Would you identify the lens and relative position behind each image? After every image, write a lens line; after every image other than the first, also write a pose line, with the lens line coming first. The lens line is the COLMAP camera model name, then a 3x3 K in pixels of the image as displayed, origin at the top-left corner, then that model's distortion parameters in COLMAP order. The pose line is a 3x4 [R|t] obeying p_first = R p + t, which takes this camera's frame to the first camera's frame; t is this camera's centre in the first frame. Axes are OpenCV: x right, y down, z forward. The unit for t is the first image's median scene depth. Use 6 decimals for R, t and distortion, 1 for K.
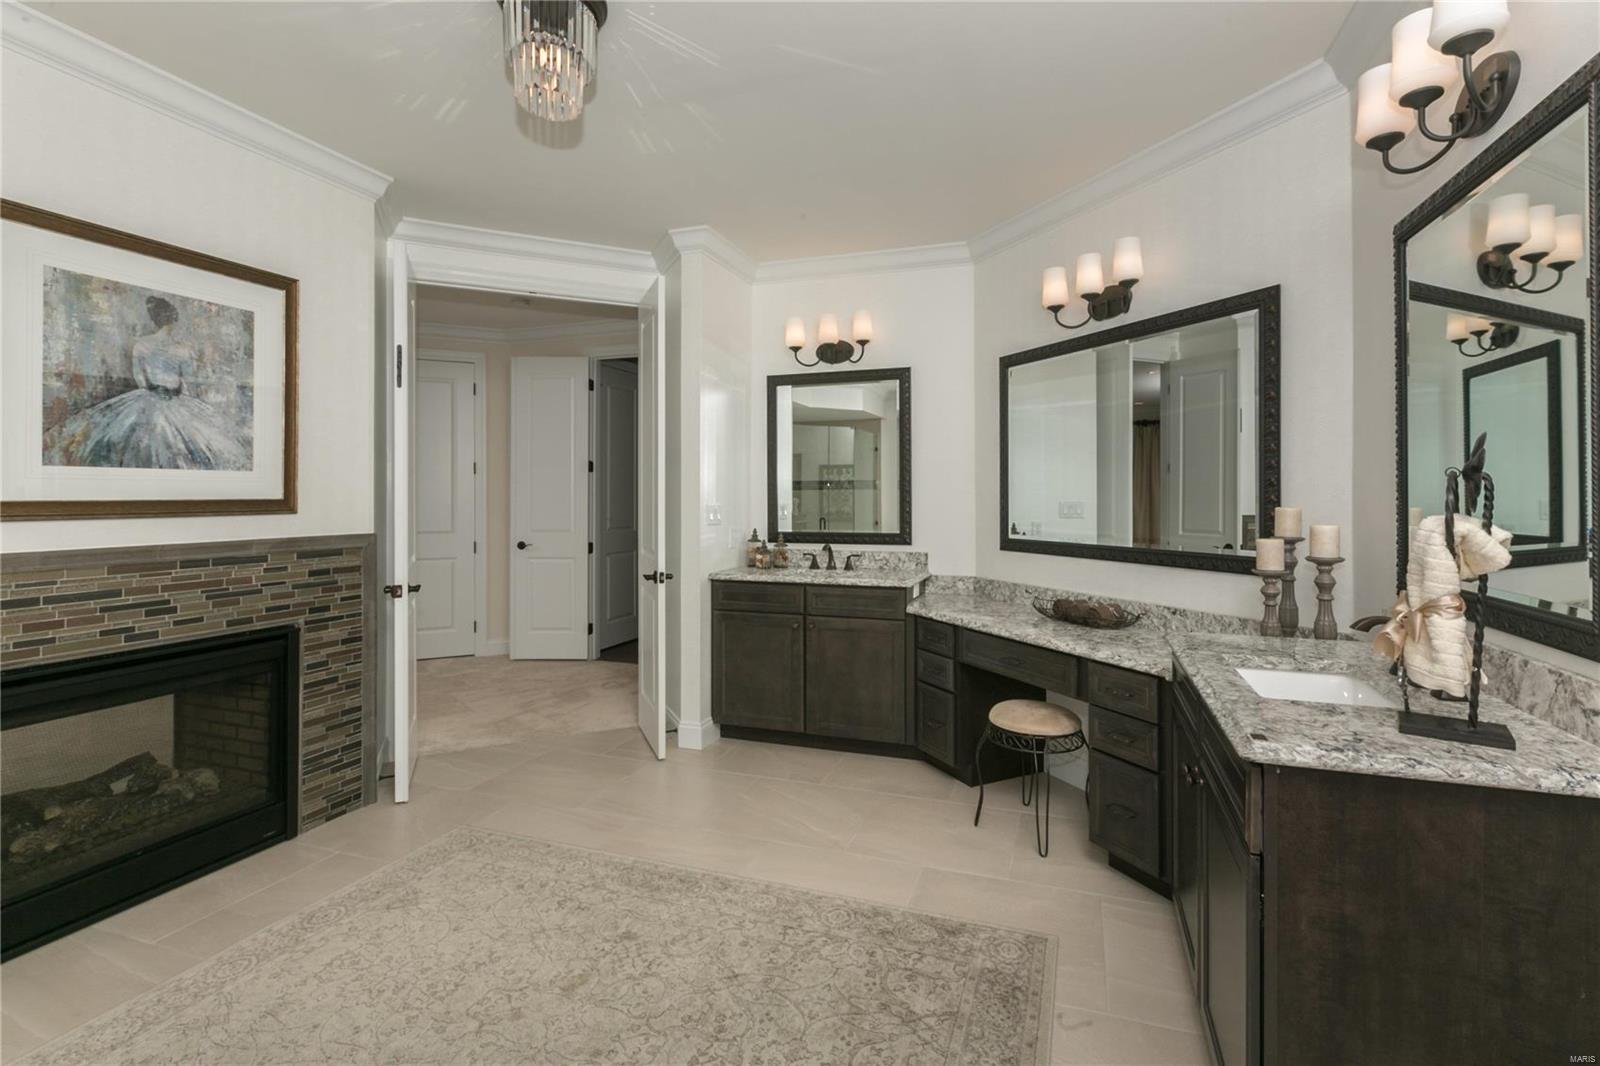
lens RADIAL K [[738.6, 0, 815.0], [0, 738.6, 491.0], [0, 0, 1]] dist [0.001554, -0.000256]
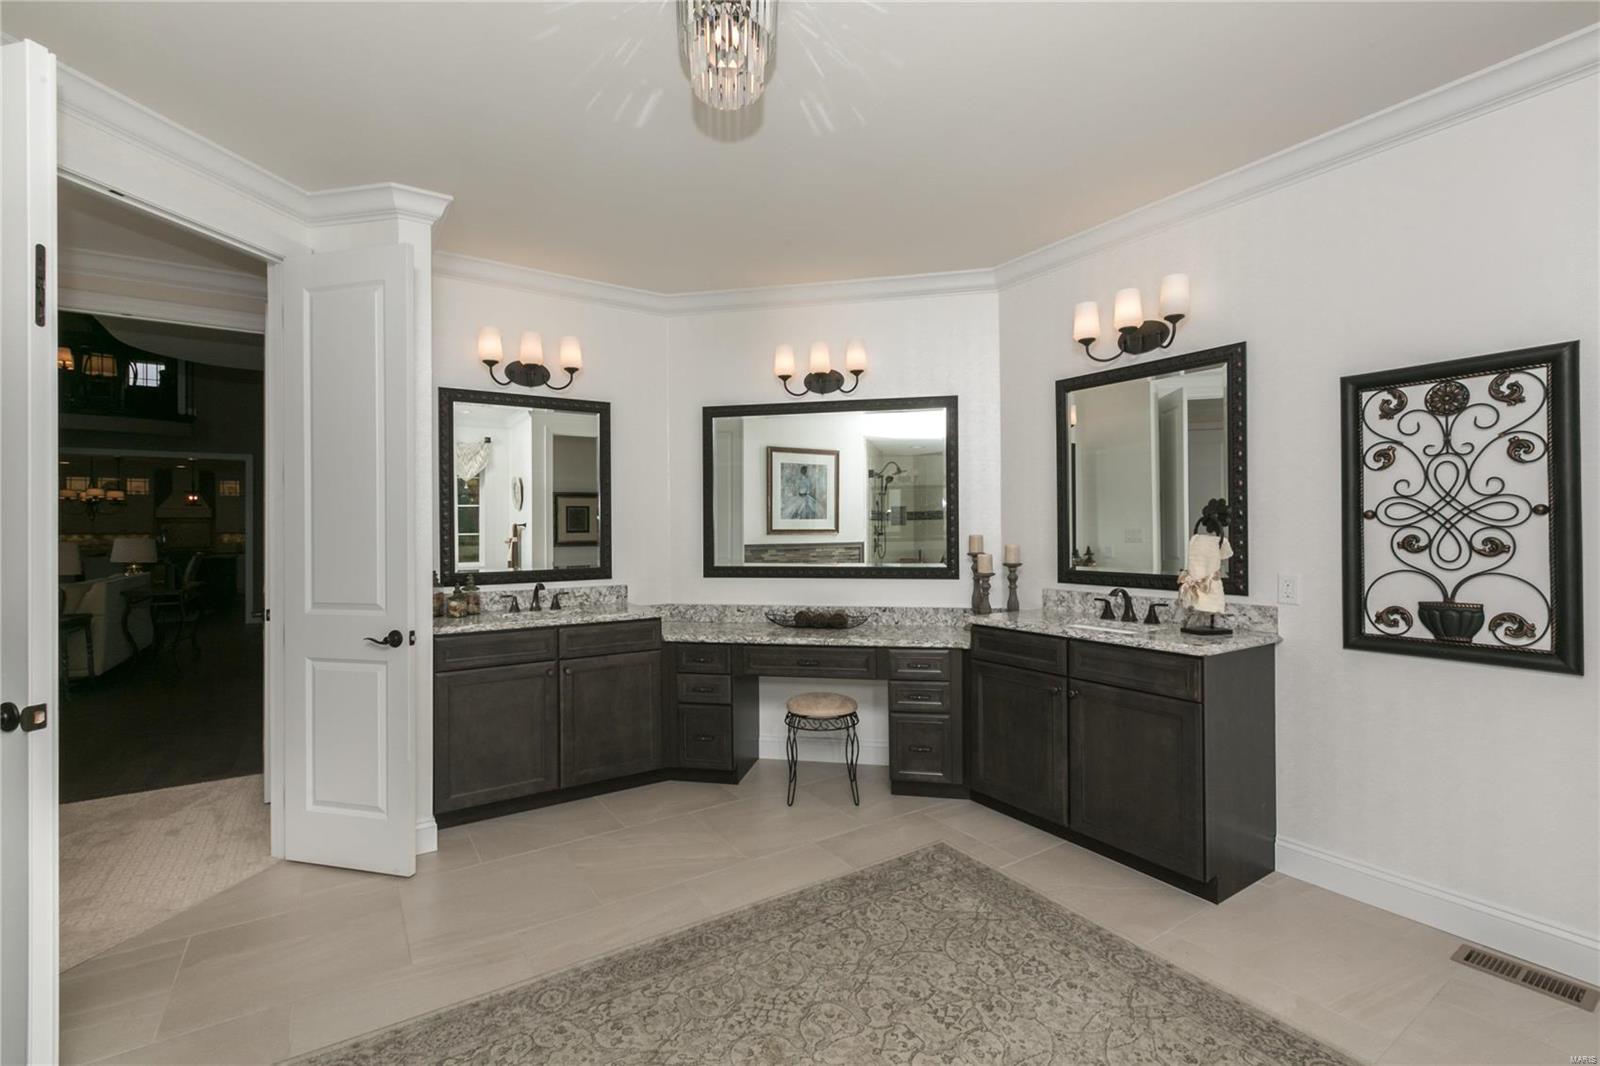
lens RADIAL K [[709.5, 0, 798.5], [0, 709.5, 523.7], [0, 0, 1]] dist [0.001328, 0.000654]
pose [[0.608330, -0.000119, 0.793684, -0.534772], [0.000196, 1.000000, -0.000001, -0.002529], [-0.793684, 0.000156, 0.608330, 0.225329]]
